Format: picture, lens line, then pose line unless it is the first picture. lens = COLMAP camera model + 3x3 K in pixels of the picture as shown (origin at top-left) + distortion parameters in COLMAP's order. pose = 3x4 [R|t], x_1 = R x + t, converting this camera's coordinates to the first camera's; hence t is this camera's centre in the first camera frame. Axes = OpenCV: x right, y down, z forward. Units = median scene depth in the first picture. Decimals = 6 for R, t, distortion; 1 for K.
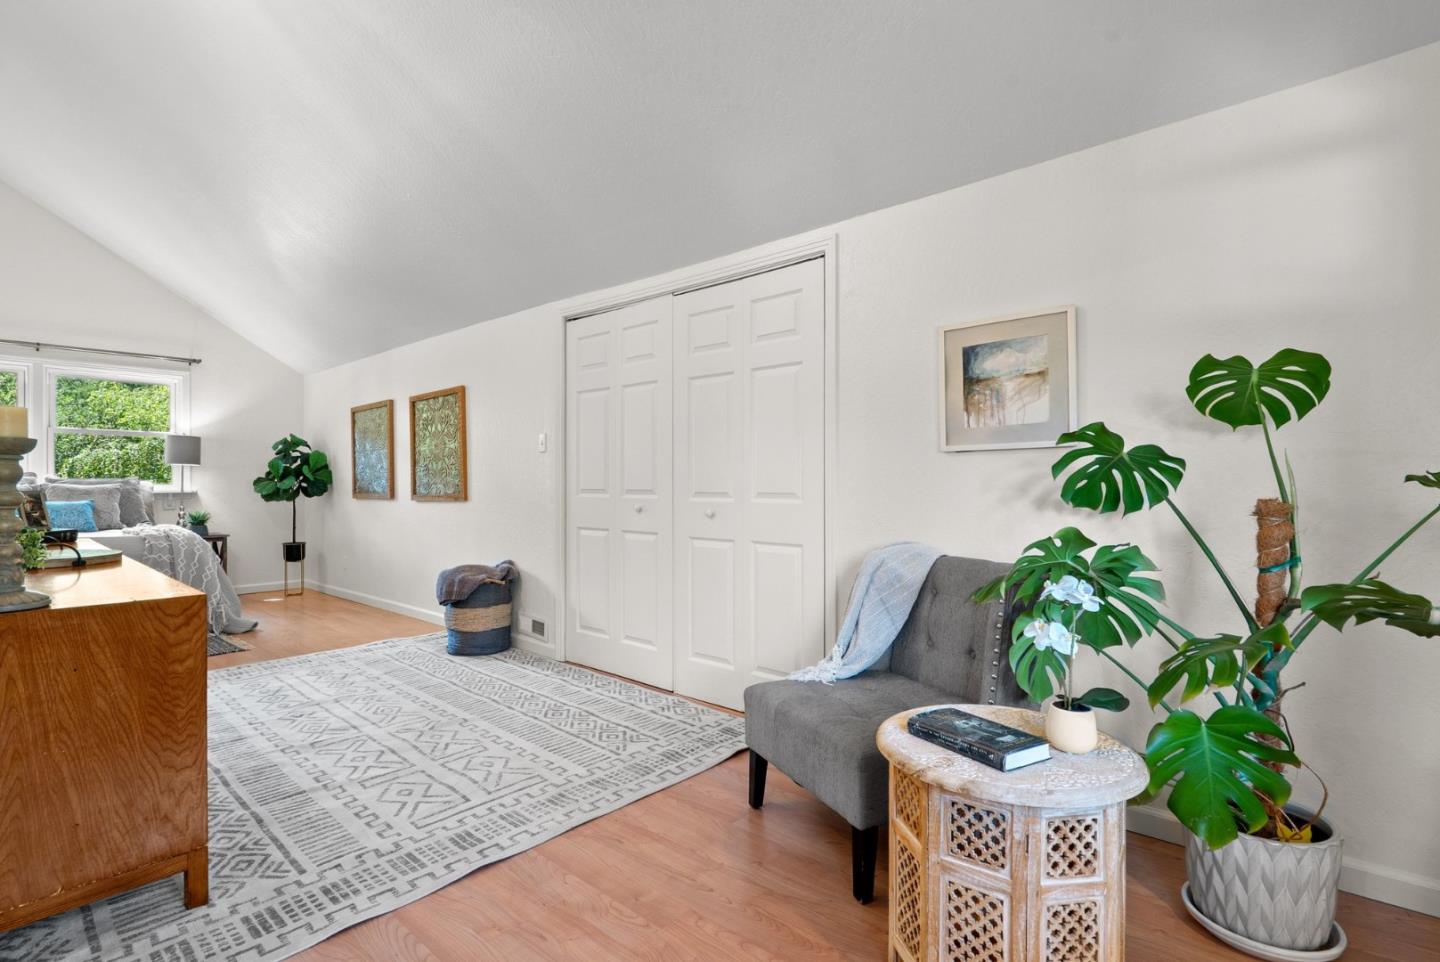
lens RADIAL K [[655.8, 0, 723.0], [0, 655.8, 482.3], [0, 0, 1]] dist [-0.000424, 0.001555]
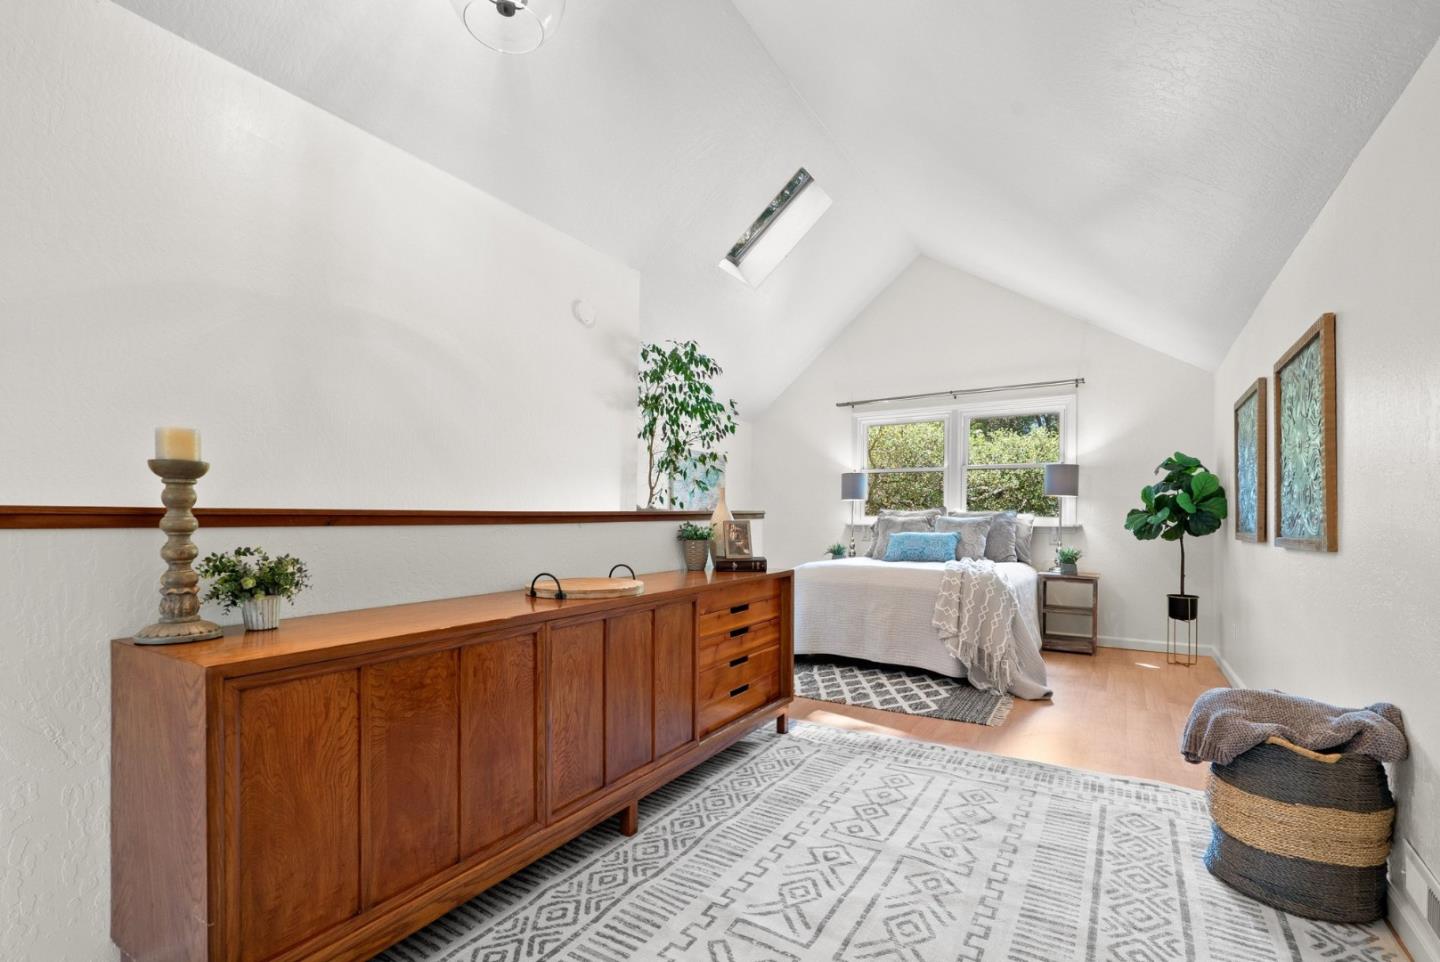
lens RADIAL K [[655.8, 0, 738.7], [0, 655.8, 520.7], [0, 0, 1]] dist [-0.000424, 0.001555]
pose [[0.185374, 0.007928, -0.982636, -0.002659], [-0.002965, 0.999967, 0.007508, 0.003153], [0.982664, 0.001522, 0.185392, 0.565545]]
